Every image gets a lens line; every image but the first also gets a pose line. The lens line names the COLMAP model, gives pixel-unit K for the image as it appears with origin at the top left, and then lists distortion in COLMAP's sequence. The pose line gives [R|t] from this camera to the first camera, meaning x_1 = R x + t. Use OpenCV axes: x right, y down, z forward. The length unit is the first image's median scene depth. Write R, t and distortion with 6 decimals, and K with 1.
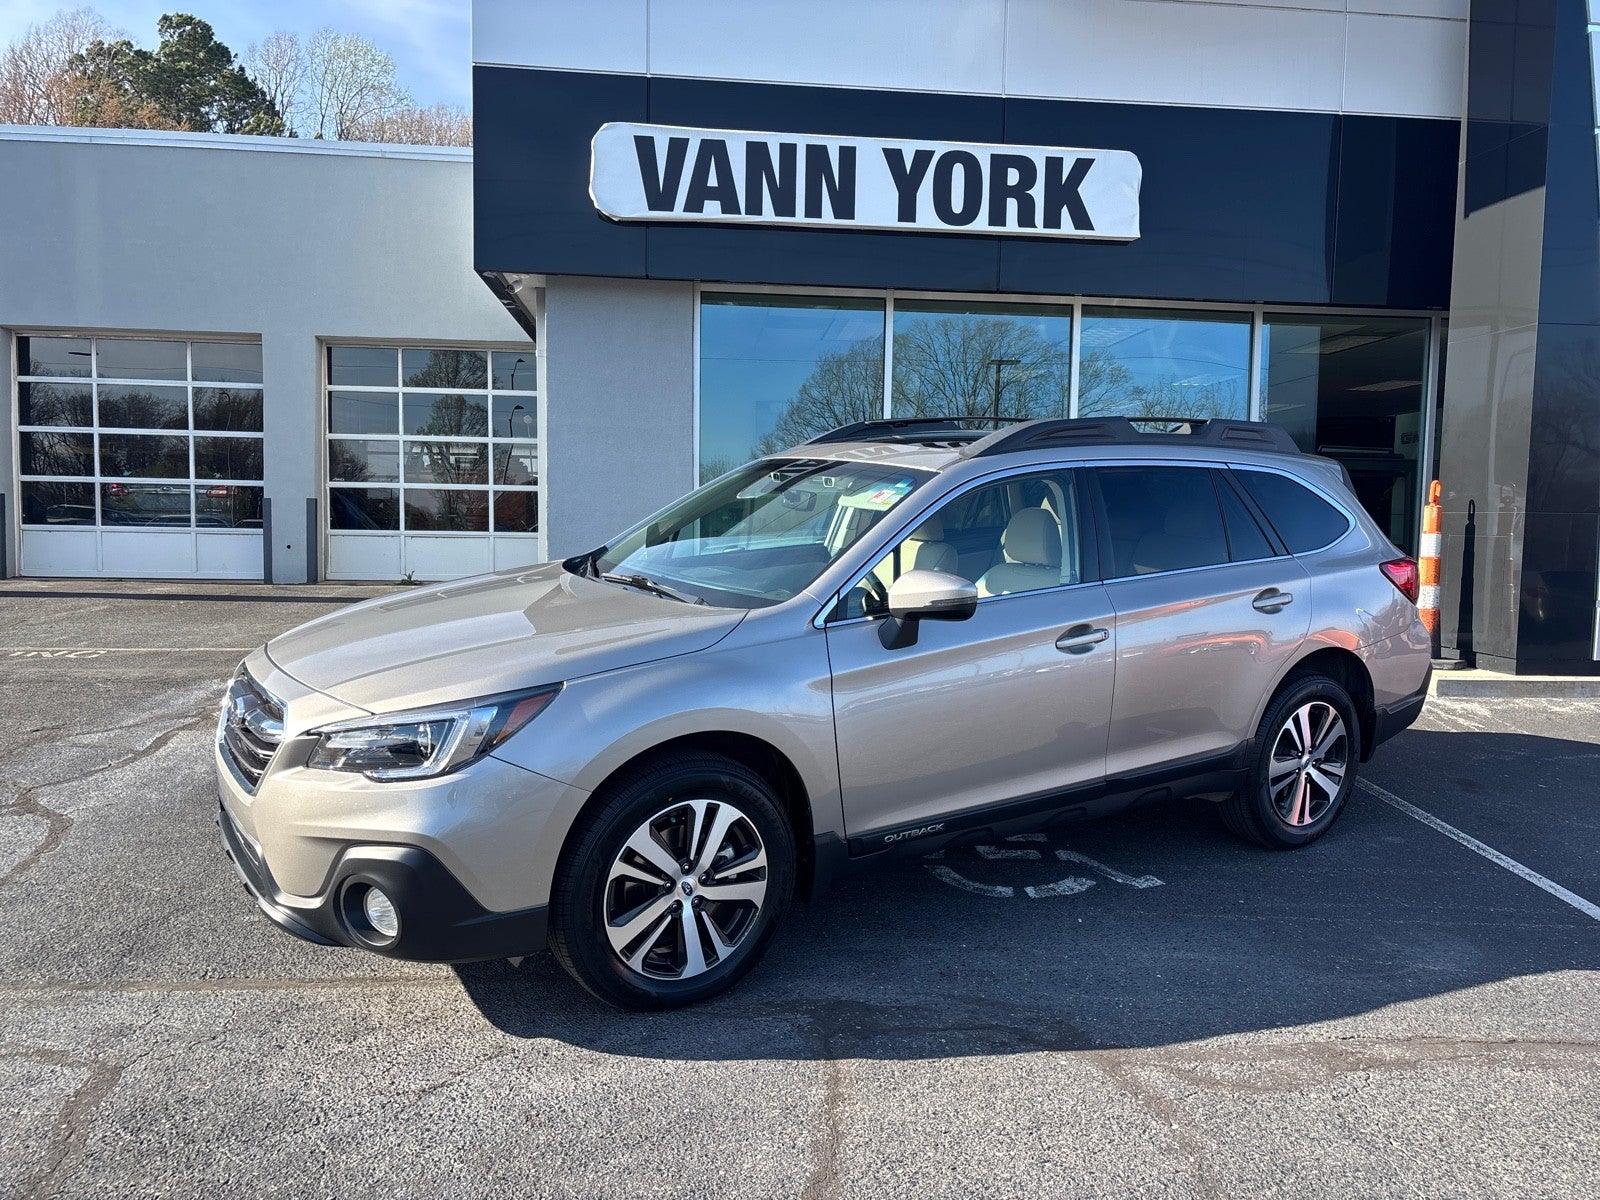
lens RADIAL K [[1185.8, 0, 799.9], [0, 1185.8, 615.1], [0, 0, 1]] dist [-0.001829, 0.004052]
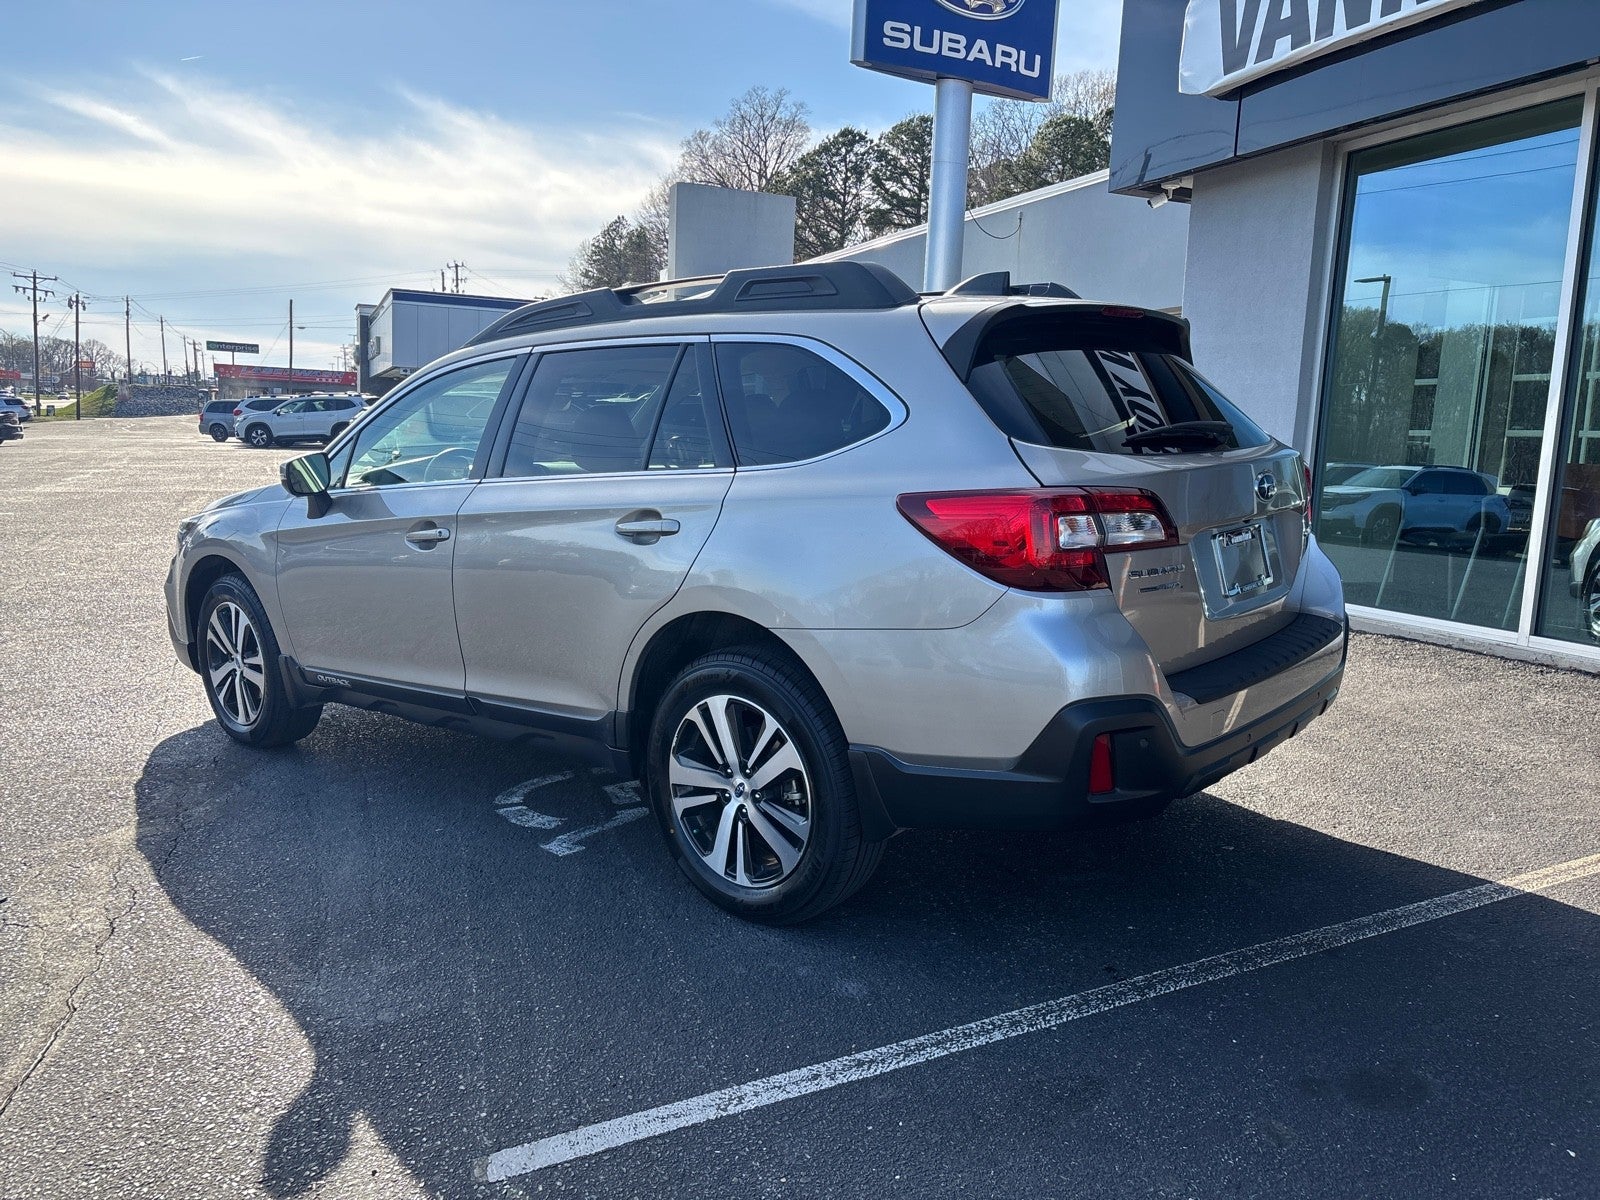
lens RADIAL K [[1207.5, 0, 788.9], [0, 1207.5, 598.9], [0, 0, 1]] dist [0.007499, -0.003599]
pose [[0.277415, 0.113566, -0.954014, 1.075315], [-0.105440, 0.990590, 0.087260, -0.039326], [0.954947, 0.076384, 0.286779, 0.847690]]
